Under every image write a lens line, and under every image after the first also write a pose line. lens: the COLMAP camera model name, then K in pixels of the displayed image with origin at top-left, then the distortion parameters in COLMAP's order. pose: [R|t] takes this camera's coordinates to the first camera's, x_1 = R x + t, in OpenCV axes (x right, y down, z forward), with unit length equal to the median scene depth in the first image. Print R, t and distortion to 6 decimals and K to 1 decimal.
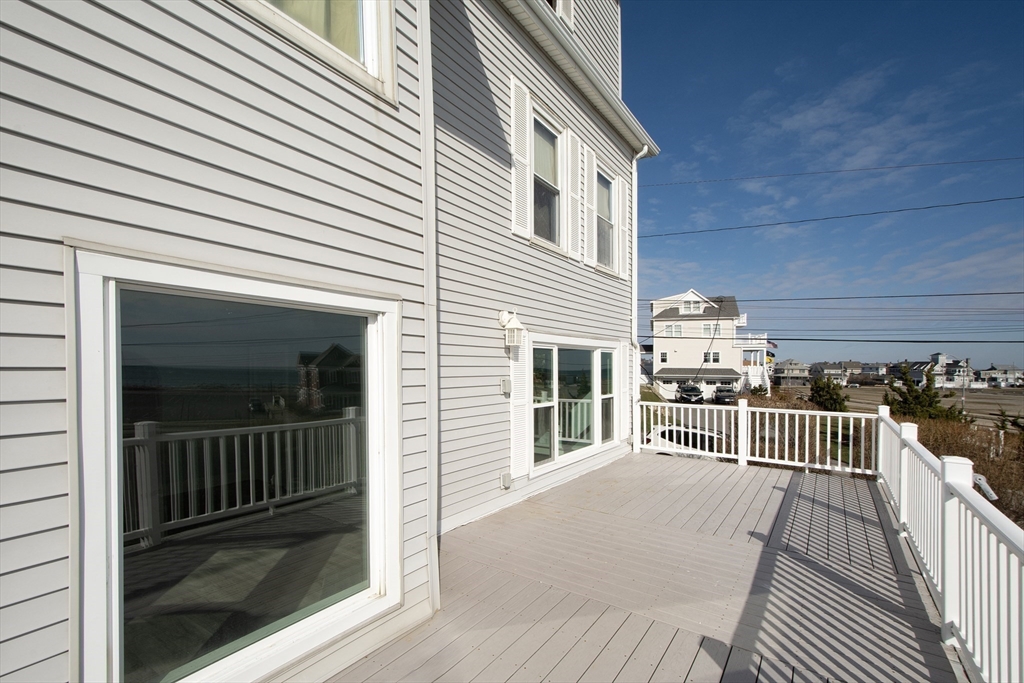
lens RADIAL K [[468.6, 0, 503.0], [0, 468.6, 376.1], [0, 0, 1]] dist [0.020364, 0.001233]
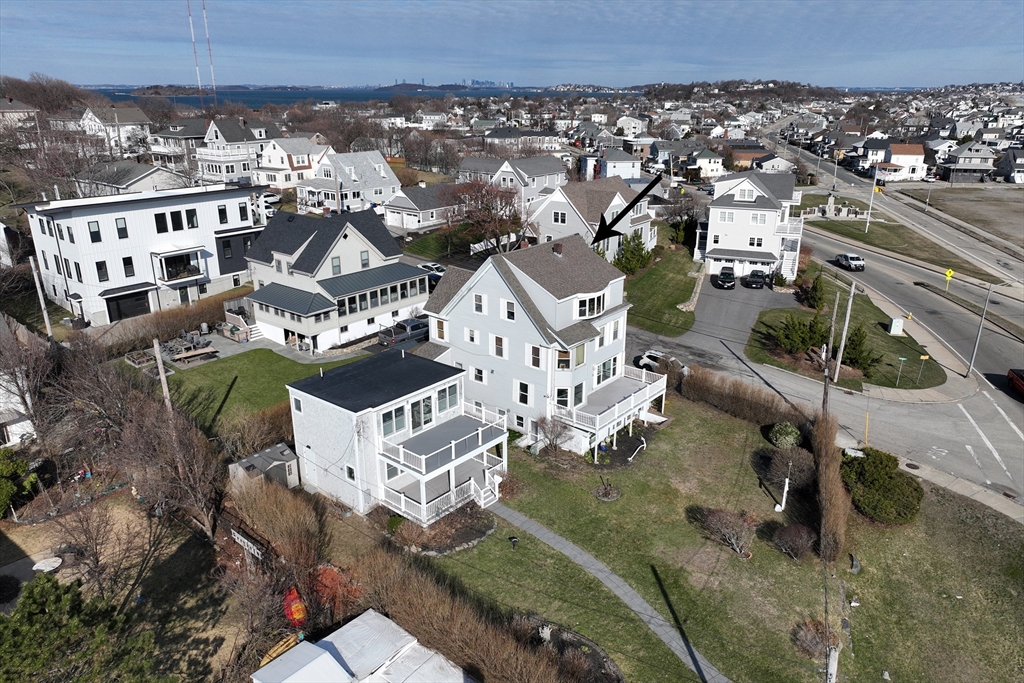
lens RADIAL K [[745.9, 0, 514.9], [0, 745.9, 337.0], [0, 0, 1]] dist [0.025597, -0.002018]
pose [[0.998226, 0.032846, -0.049668, -0.058754], [-0.016434, 0.953677, 0.300382, -0.360325], [0.057234, -0.299033, 0.952525, -0.881565]]
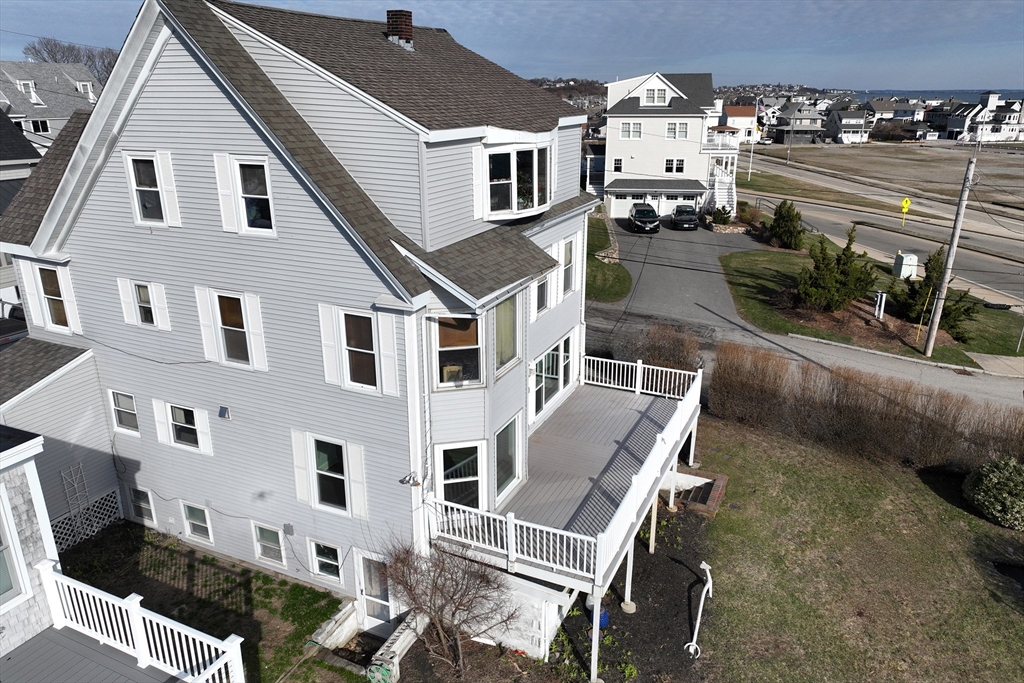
lens RADIAL K [[745.9, 0, 505.7], [0, 745.9, 344.1], [0, 0, 1]] dist [0.025597, -0.002018]
pose [[0.984466, -0.053484, 0.167229, -0.072068], [0.000478, 0.953285, 0.302072, -0.133327], [-0.175573, -0.297300, 0.938502, -0.240673]]
